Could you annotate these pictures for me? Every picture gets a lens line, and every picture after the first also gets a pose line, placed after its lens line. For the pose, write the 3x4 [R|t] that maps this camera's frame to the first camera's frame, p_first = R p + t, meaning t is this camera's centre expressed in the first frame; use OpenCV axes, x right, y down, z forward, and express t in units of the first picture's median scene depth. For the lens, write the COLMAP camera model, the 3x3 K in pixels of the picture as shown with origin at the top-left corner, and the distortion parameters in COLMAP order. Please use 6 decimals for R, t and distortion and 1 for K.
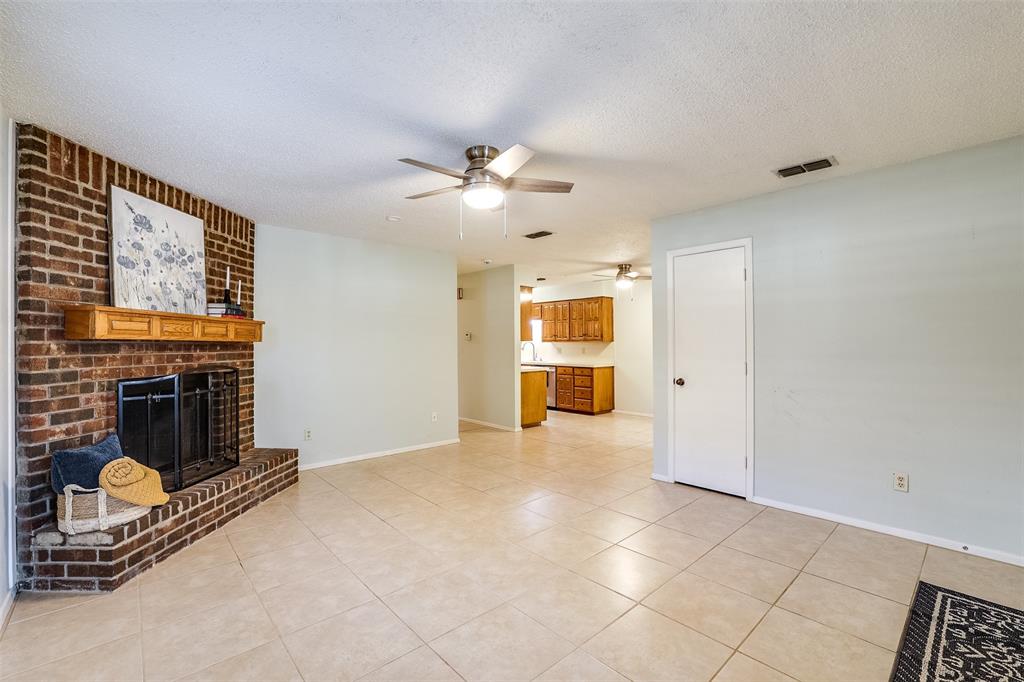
lens RADIAL K [[435.8, 0, 510.9], [0, 435.8, 330.5], [0, 0, 1]] dist [-0.006657, 0.000735]
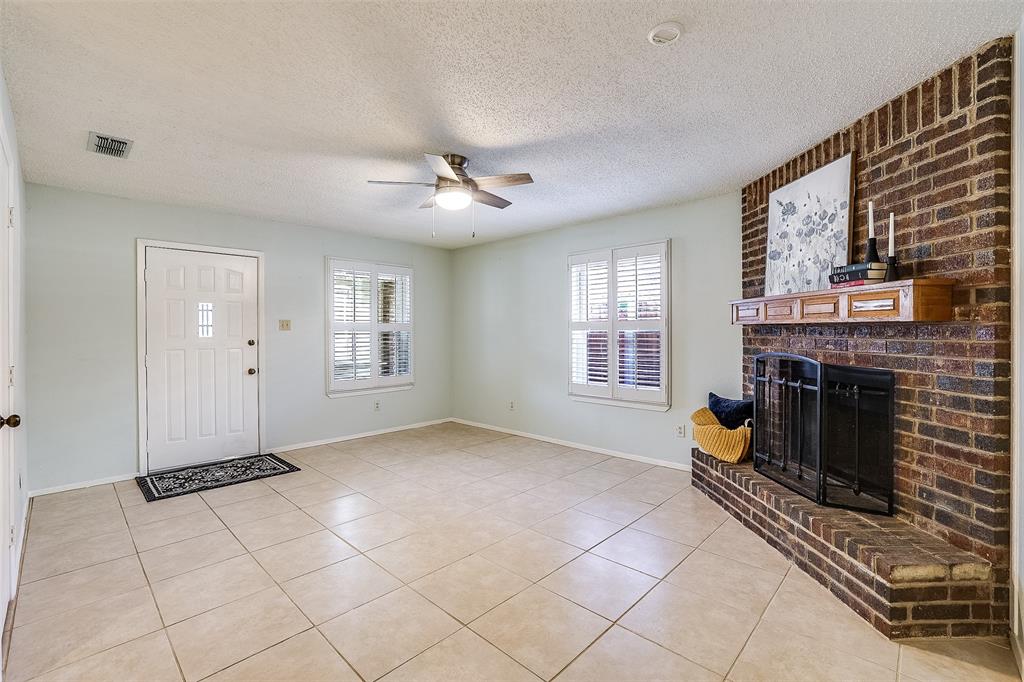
lens RADIAL K [[451.6, 0, 491.5], [0, 451.6, 328.4], [0, 0, 1]] dist [-0.048318, 0.017629]
pose [[-0.999385, 0.011151, -0.033249, -0.106103], [0.012462, 0.999142, -0.039503, 0.064260], [0.032780, -0.039893, -0.998666, 1.980606]]
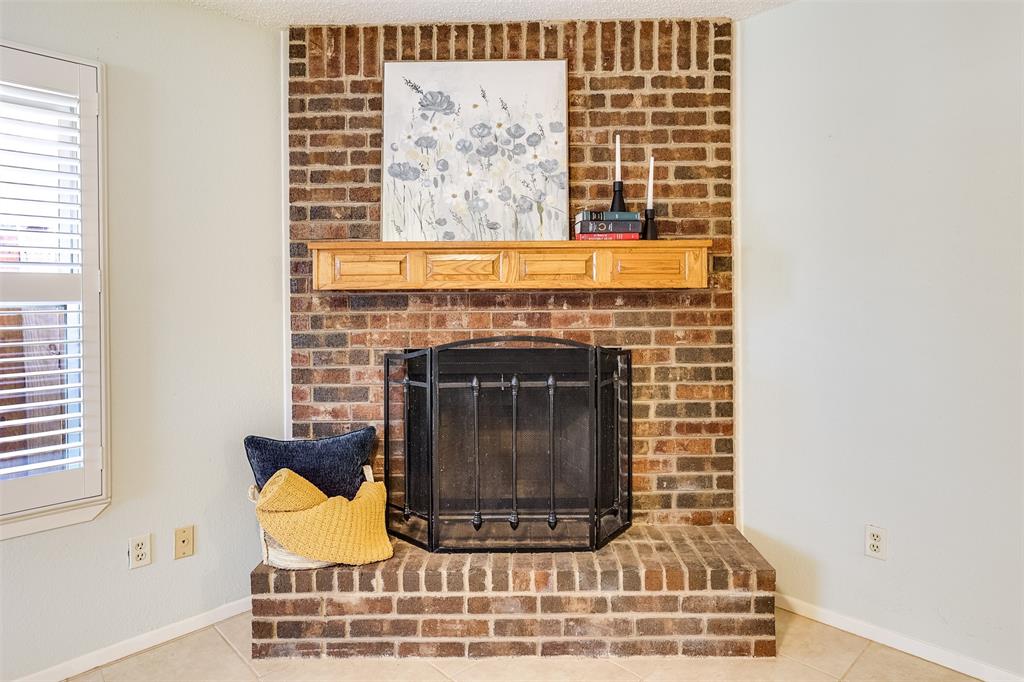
lens RADIAL K [[602.0, 0, 539.1], [0, 602.0, 301.8], [0, 0, 1]] dist [-0.013203, 0.001505]
pose [[0.034012, 0.003303, -0.999416, 0.027394], [0.042708, 0.999076, 0.004755, 0.041043], [0.998508, -0.042845, 0.033840, 1.089771]]
